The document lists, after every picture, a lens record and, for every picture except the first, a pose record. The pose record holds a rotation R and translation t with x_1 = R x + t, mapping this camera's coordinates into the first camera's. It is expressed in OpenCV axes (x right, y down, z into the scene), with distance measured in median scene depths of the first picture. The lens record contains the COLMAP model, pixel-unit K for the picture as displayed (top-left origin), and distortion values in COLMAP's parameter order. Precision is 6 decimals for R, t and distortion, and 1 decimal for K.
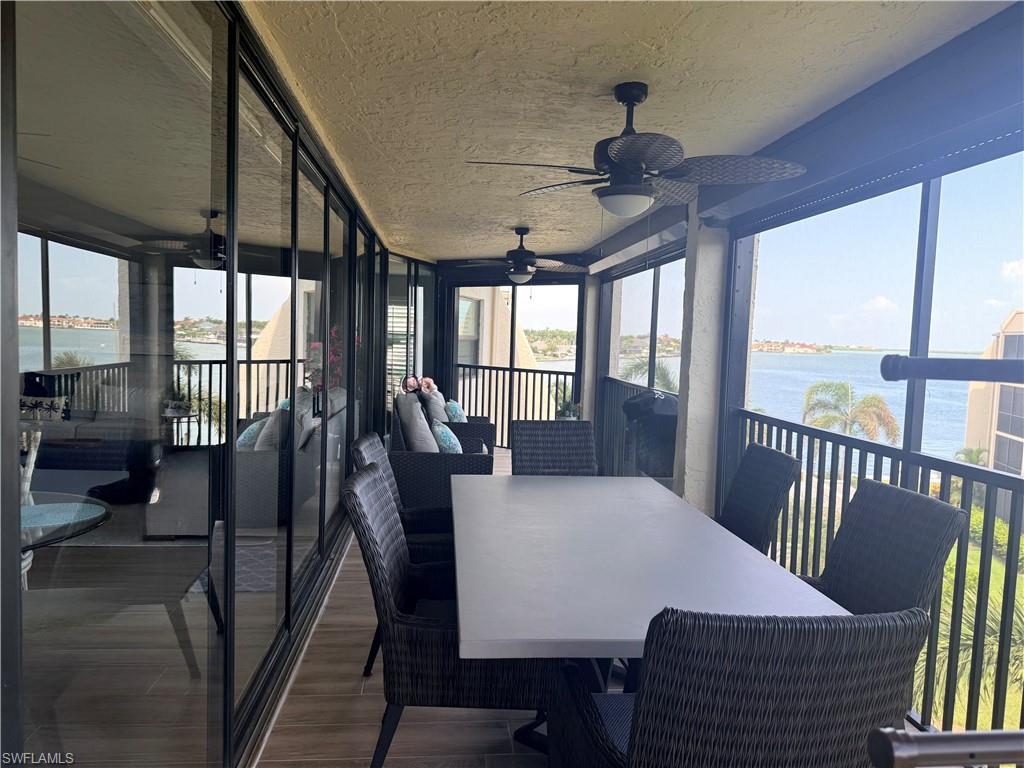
lens RADIAL K [[721.4, 0, 513.8], [0, 721.4, 385.9], [0, 0, 1]] dist [0.009084, 0.001478]
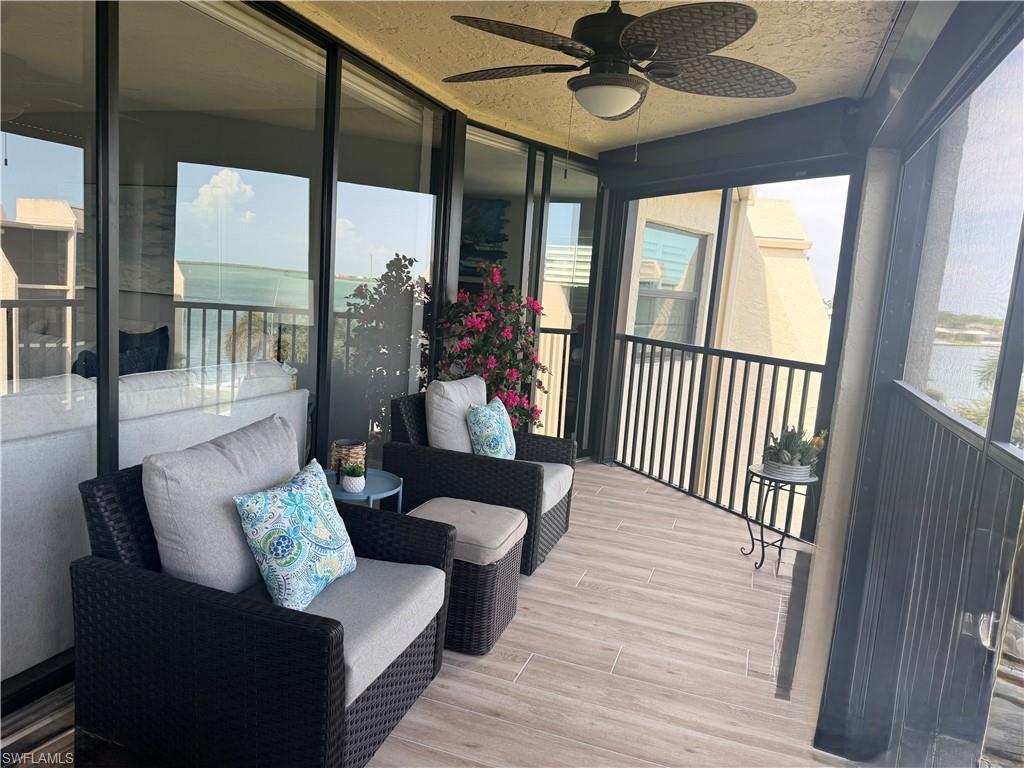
lens RADIAL K [[721.4, 0, 506.9], [0, 721.4, 381.8], [0, 0, 1]] dist [0.009084, 0.001478]
pose [[0.897361, 0.090400, -0.431940, 0.100442], [-0.076304, 0.995835, 0.049894, -0.016304], [0.434651, -0.011814, 0.900521, 0.477368]]
